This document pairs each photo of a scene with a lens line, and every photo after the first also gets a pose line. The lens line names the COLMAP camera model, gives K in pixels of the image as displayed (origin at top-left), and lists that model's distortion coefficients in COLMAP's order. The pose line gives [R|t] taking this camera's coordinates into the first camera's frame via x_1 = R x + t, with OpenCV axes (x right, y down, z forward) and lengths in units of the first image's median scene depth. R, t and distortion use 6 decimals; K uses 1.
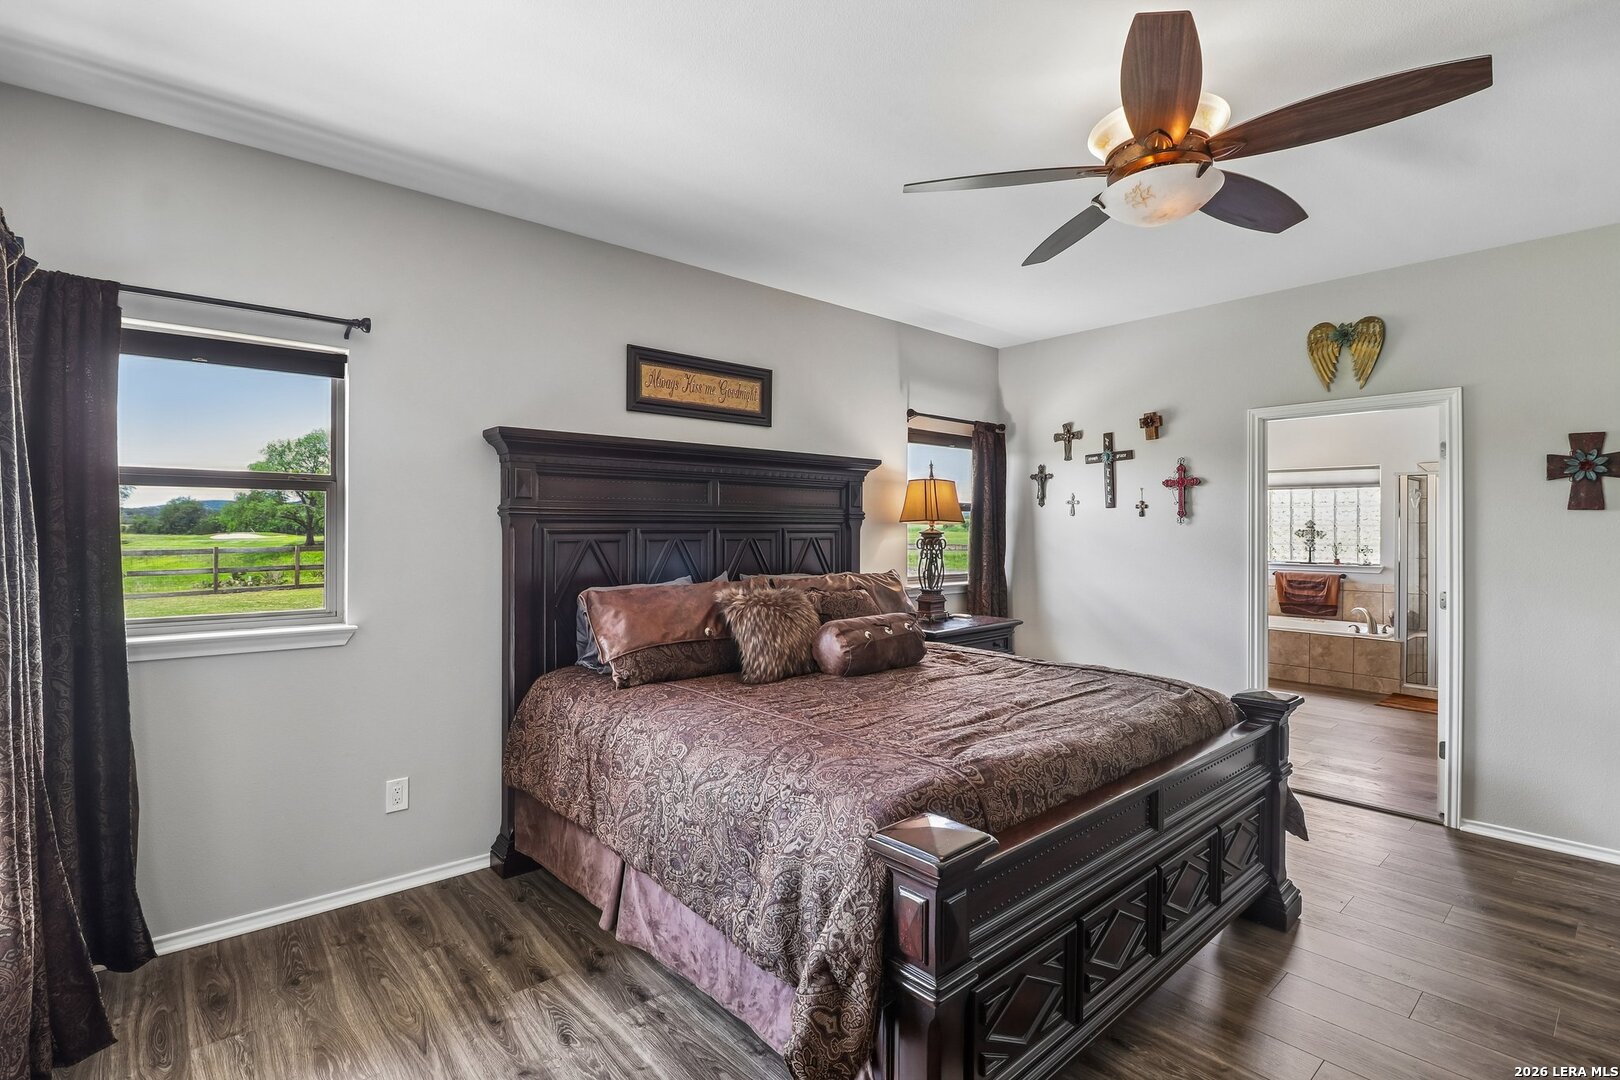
lens RADIAL K [[752.8, 0, 822.1], [0, 752.8, 527.7], [0, 0, 1]] dist [0.005515, -0.005363]
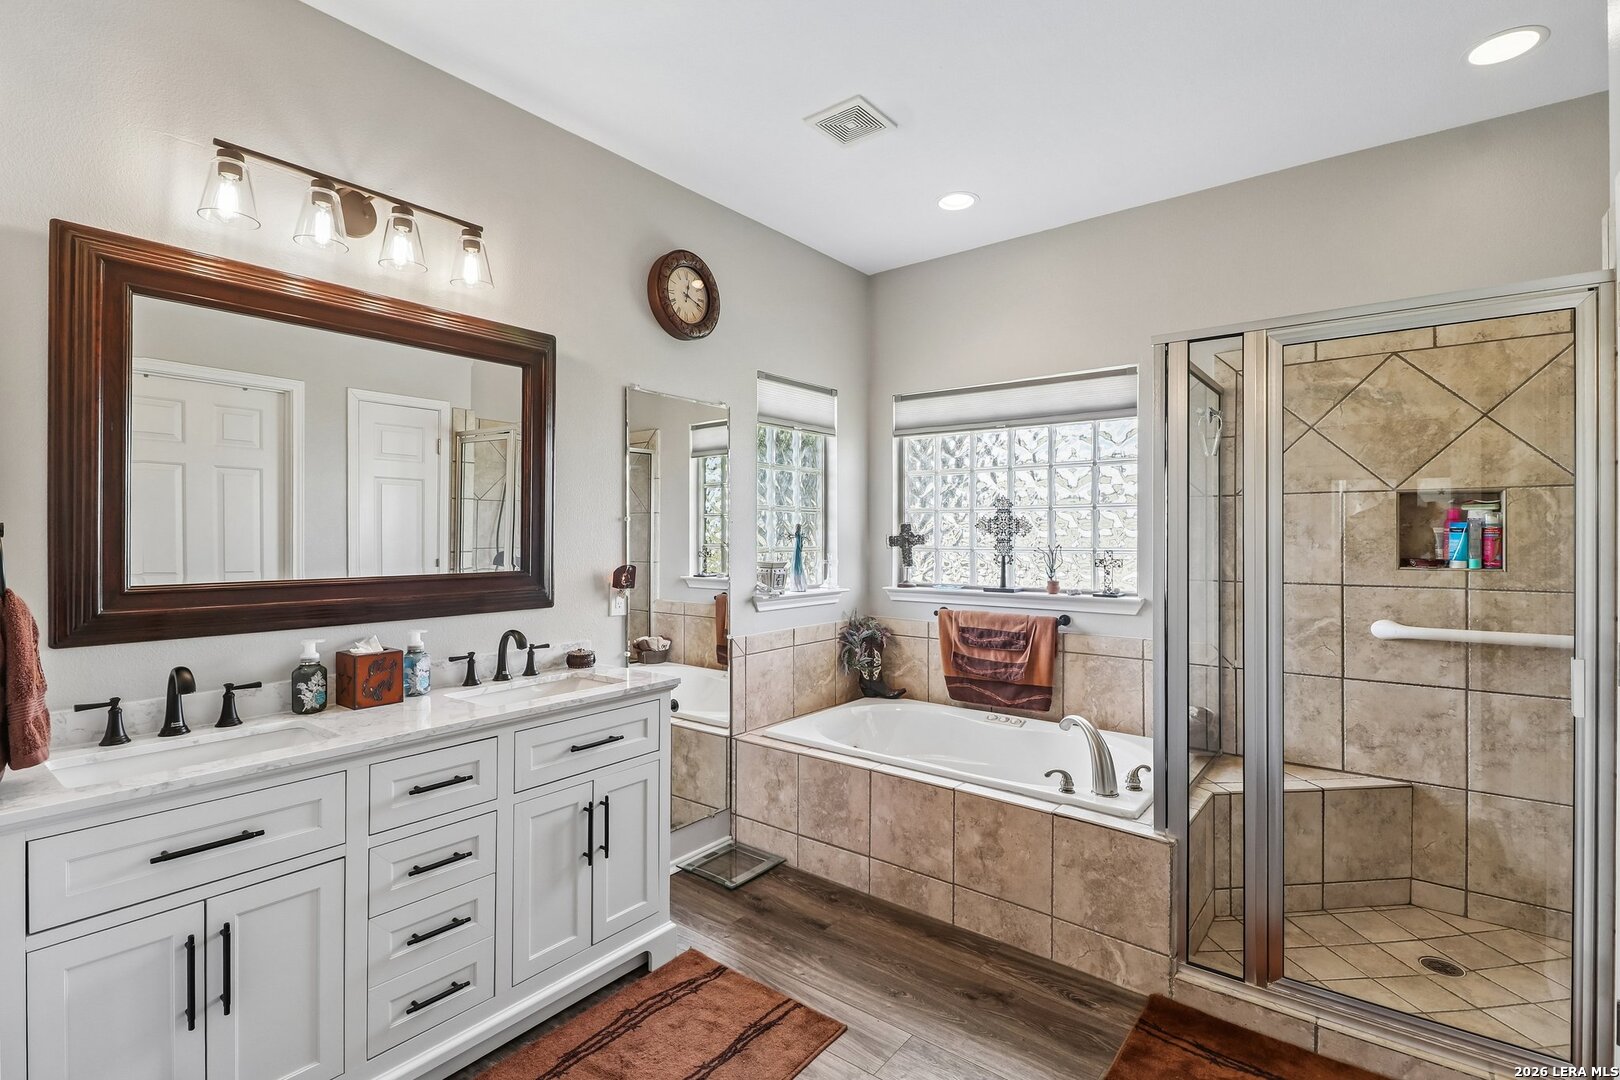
lens RADIAL K [[752.8, 0, 794.7], [0, 752.8, 537.6], [0, 0, 1]] dist [0.005515, -0.005363]
pose [[0.986436, -0.005430, 0.164059, 0.458278], [0.004645, 0.999976, 0.005172, 0.012405], [-0.164083, -0.004340, 0.986437, 0.583093]]
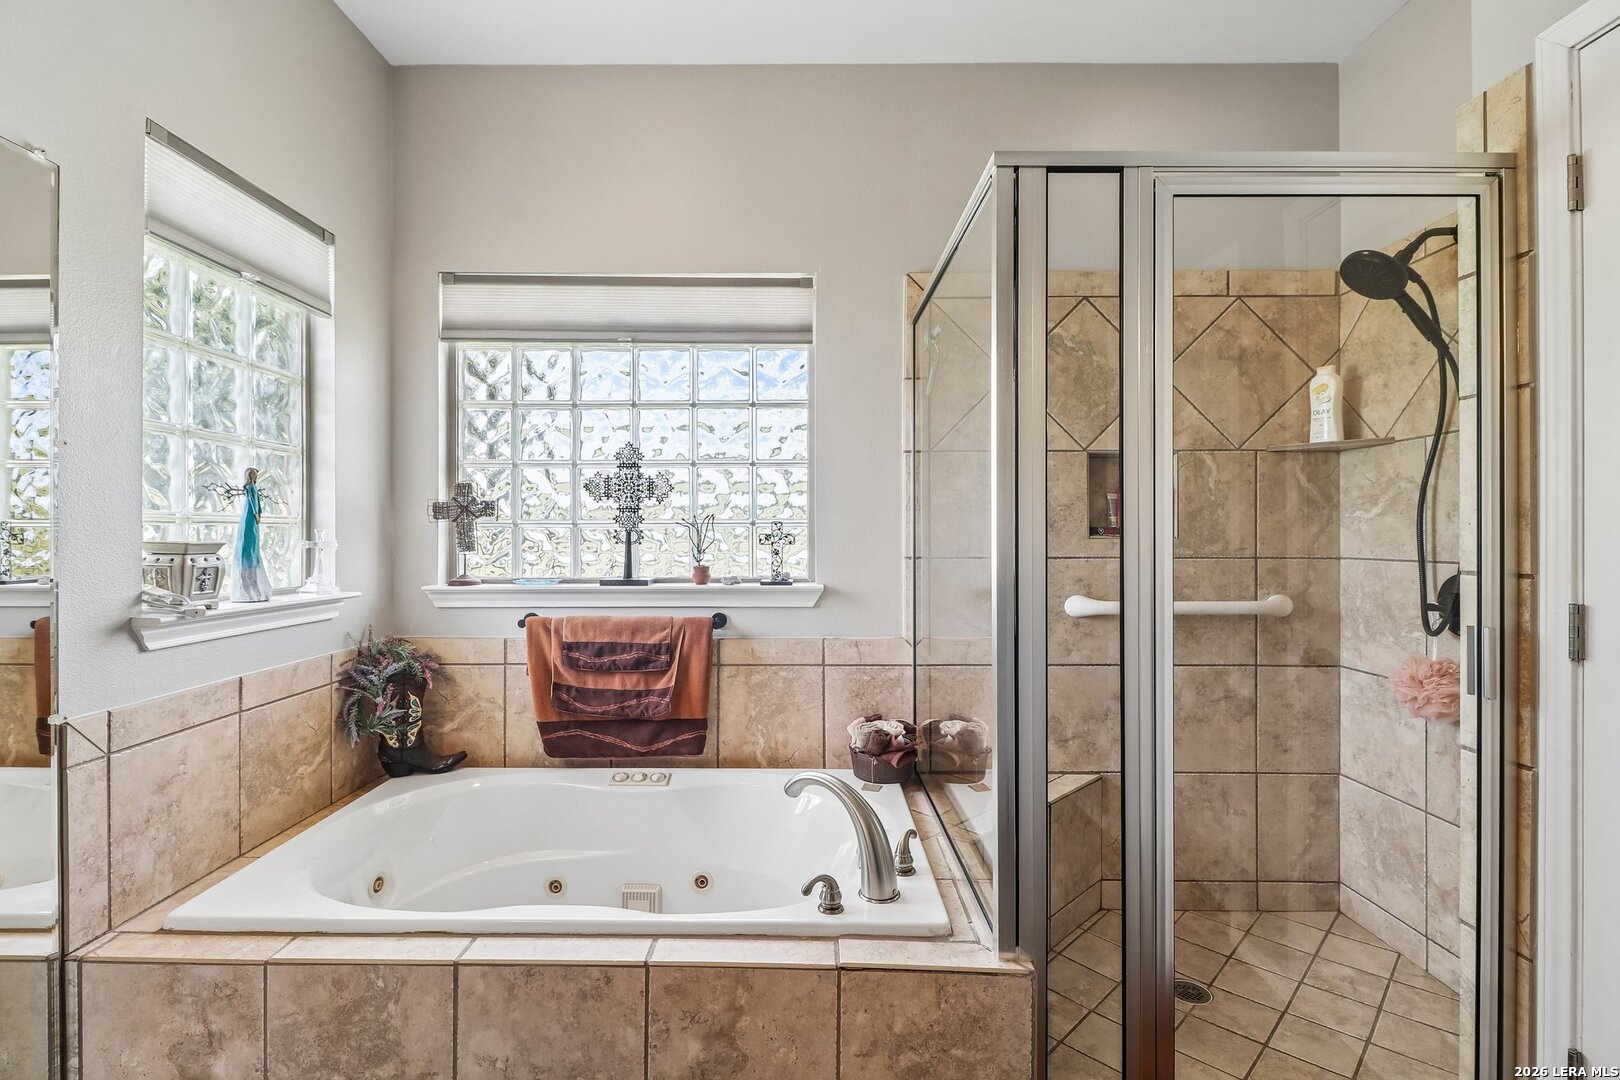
lens RADIAL K [[752.8, 0, 804.0], [0, 752.8, 533.0], [0, 0, 1]] dist [0.005515, -0.005363]
pose [[0.671975, -0.005349, 0.740554, 0.478621], [0.002271, 0.999984, 0.005162, 0.025939], [-0.740570, -0.001787, 0.671977, 0.757288]]
